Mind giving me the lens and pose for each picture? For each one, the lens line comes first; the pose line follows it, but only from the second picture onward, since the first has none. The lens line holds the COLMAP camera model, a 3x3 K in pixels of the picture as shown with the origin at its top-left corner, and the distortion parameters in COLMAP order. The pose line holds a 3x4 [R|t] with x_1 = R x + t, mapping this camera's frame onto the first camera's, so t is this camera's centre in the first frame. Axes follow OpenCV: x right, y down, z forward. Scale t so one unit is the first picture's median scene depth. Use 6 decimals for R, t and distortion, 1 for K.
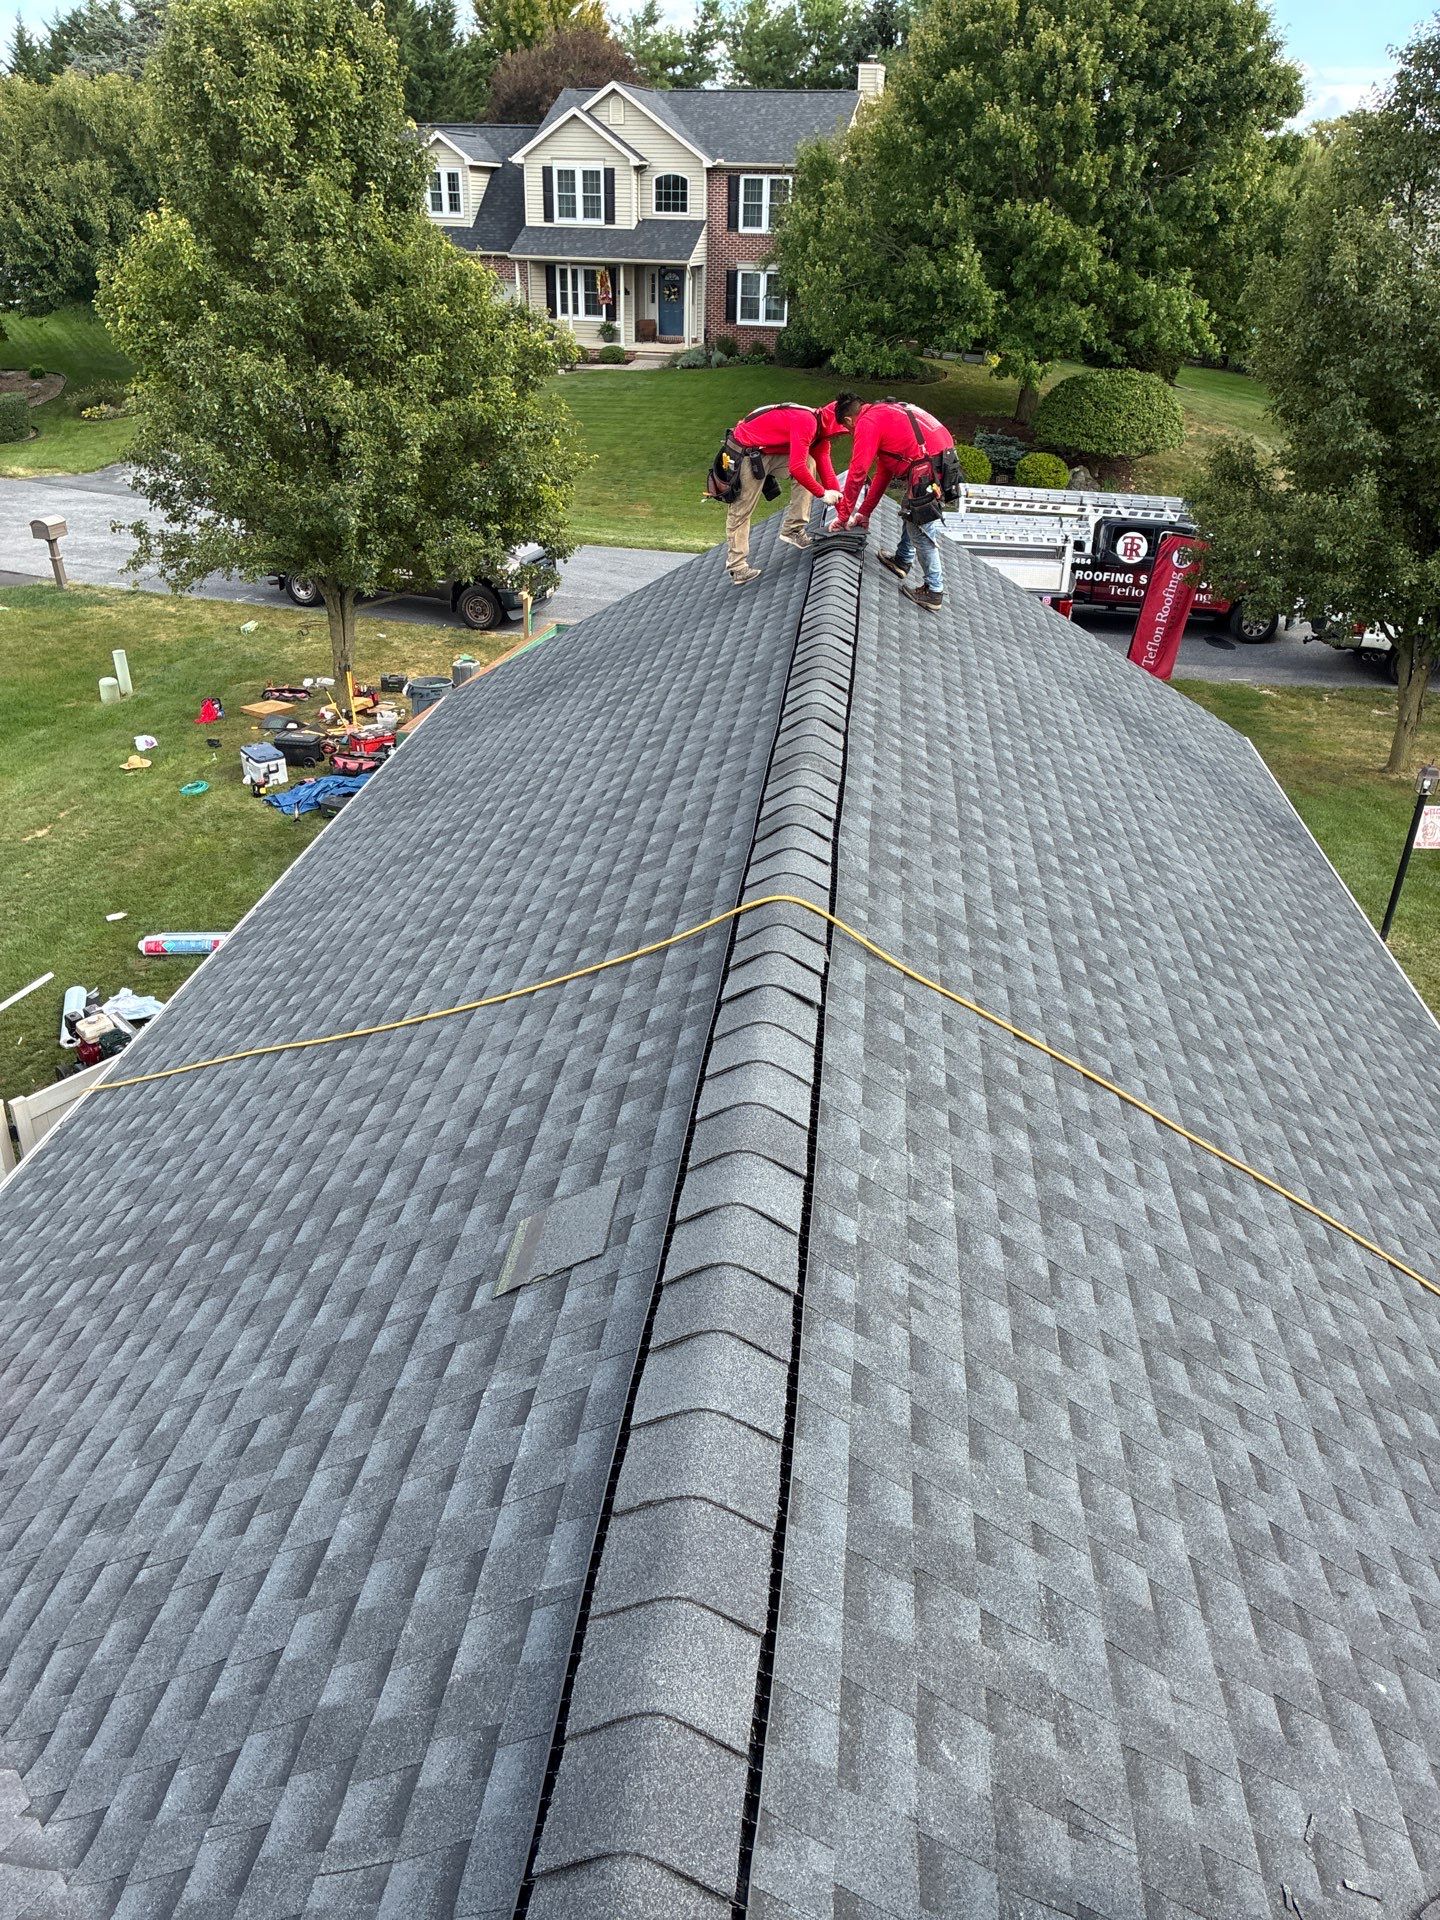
lens RADIAL K [[1429.3, 0, 688.5], [0, 1429.3, 986.2], [0, 0, 1]] dist [0.033364, -0.054779]
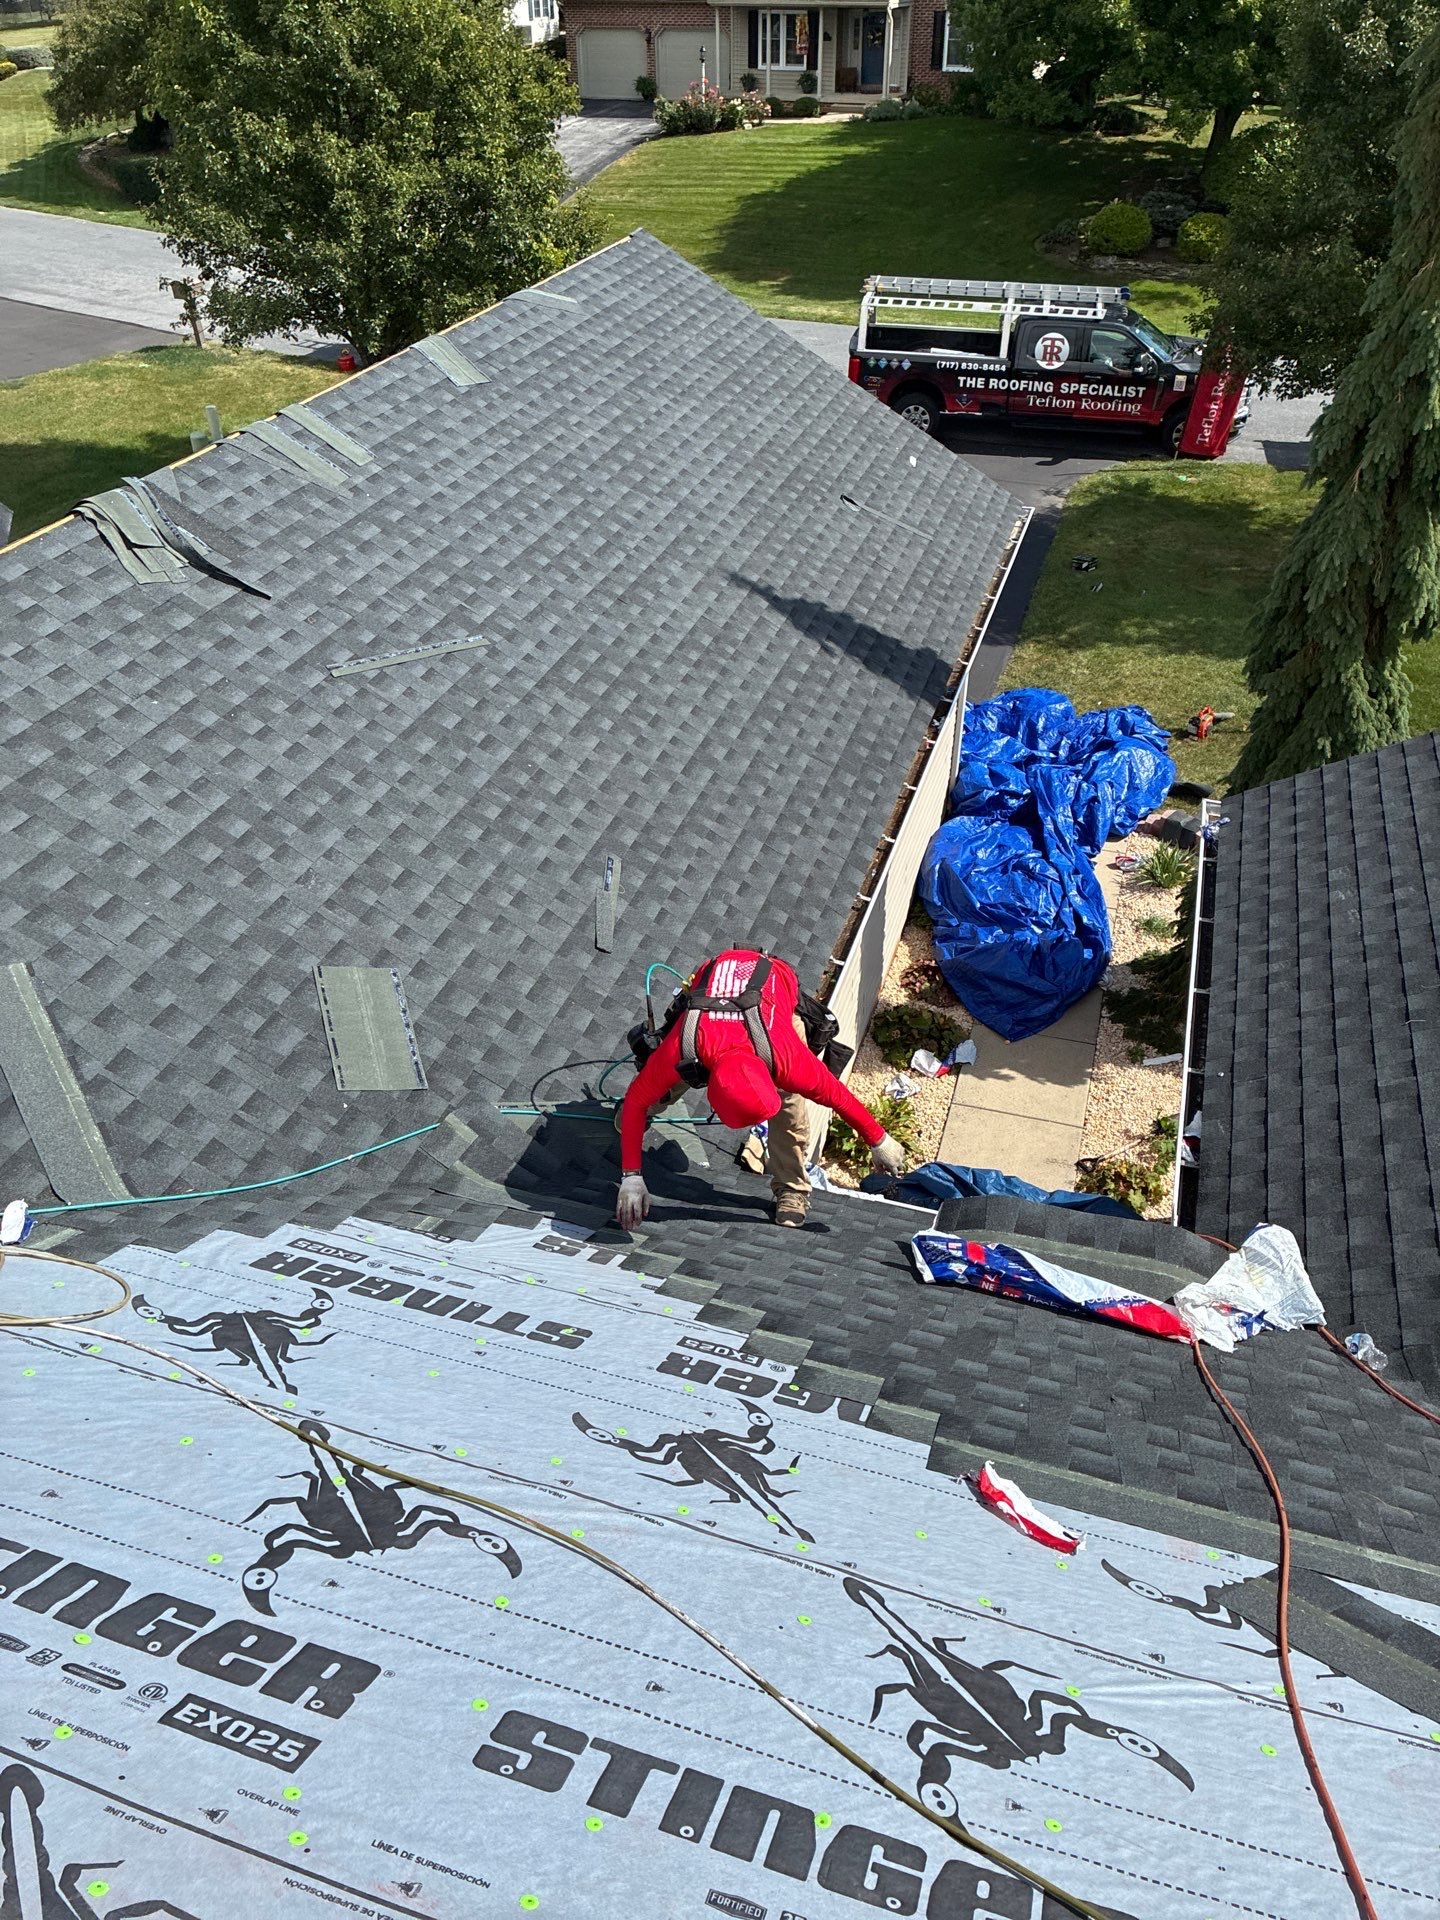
lens RADIAL K [[1429.3, 0, 698.9], [0, 1429.3, 955.8], [0, 0, 1]] dist [0.033364, -0.054779]
pose [[0.979247, 0.091893, -0.180639, 0.263622], [-0.069724, 0.989645, 0.125468, 0.020146], [0.190298, -0.110269, 0.975514, -0.043473]]
